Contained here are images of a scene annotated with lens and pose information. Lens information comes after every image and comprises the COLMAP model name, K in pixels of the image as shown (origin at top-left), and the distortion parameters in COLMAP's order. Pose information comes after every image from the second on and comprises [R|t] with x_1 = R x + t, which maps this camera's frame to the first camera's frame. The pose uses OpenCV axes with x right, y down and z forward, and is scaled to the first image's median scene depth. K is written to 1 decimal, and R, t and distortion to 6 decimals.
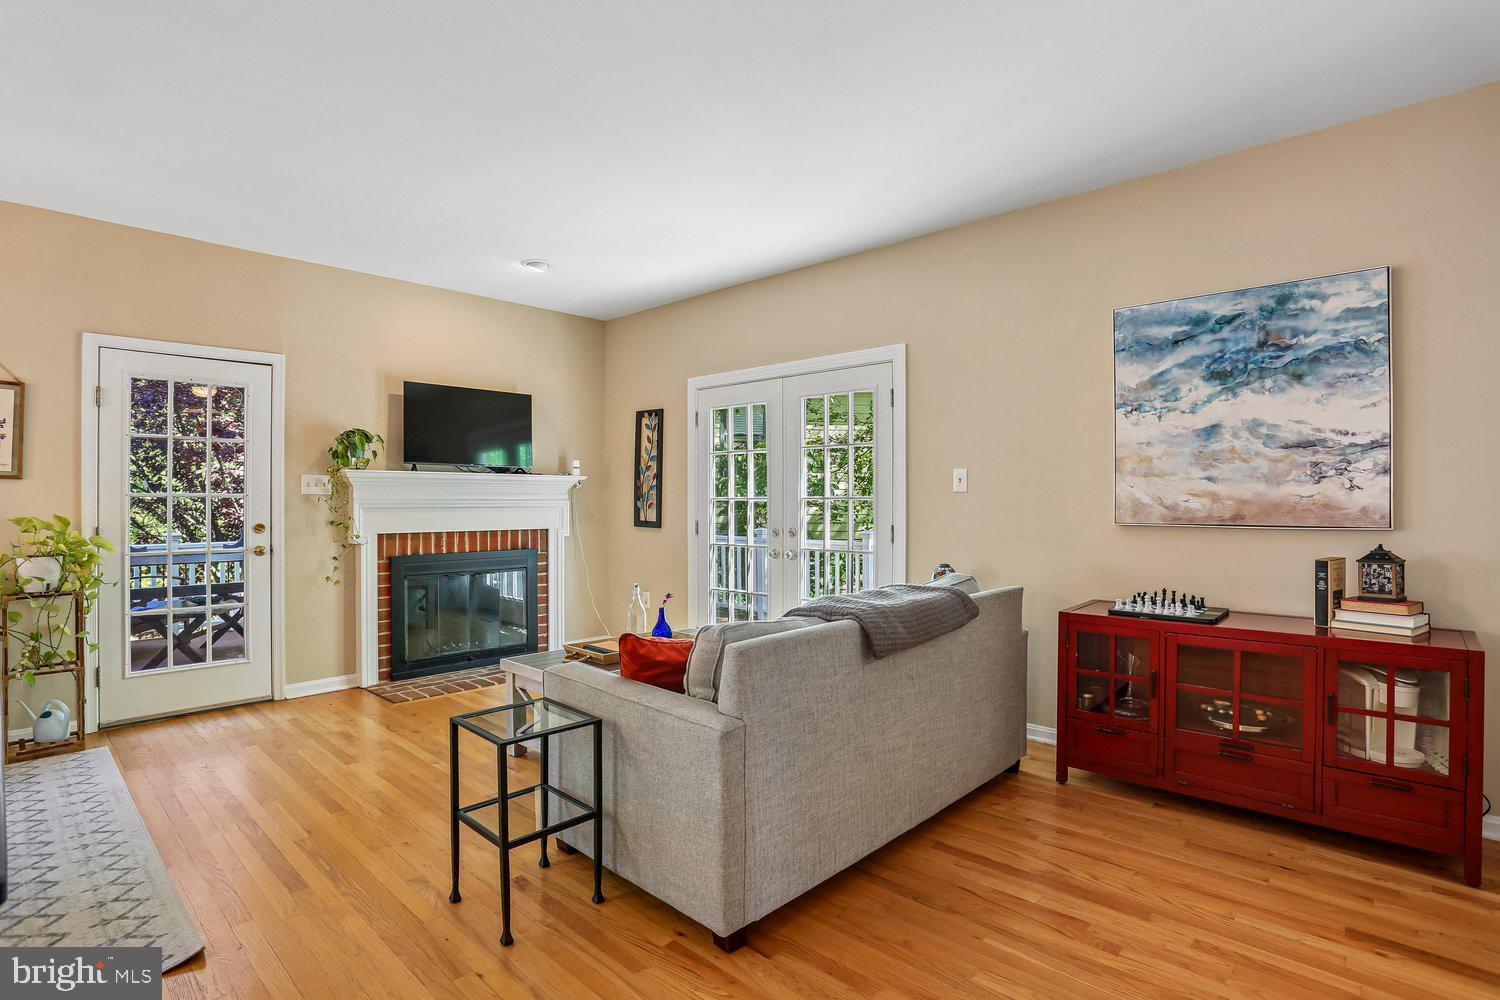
lens RADIAL K [[725.8, 0, 746.6], [0, 725.8, 497.4], [0, 0, 1]] dist [-0.047967, 0.012361]
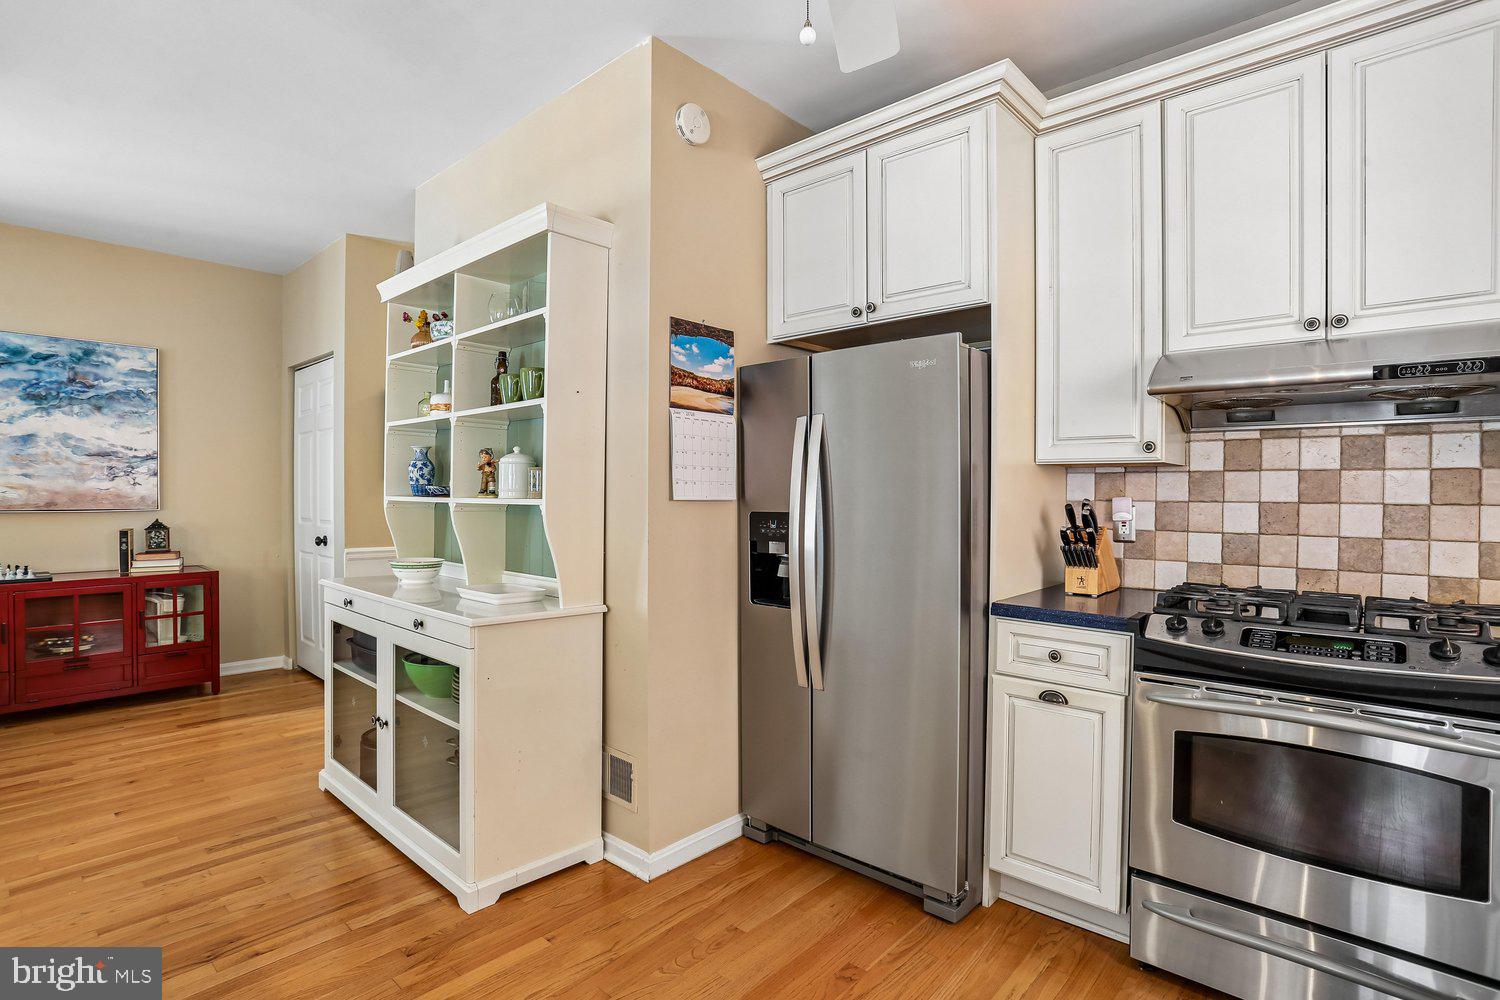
lens RADIAL K [[725.8, 0, 745.5], [0, 725.8, 498.4], [0, 0, 1]] dist [-0.047967, 0.012361]
pose [[-0.027725, -0.007547, 0.999587, -0.732280], [-0.005894, 0.999955, 0.007387, -0.001063], [-0.999598, -0.005686, -0.027768, -0.310783]]
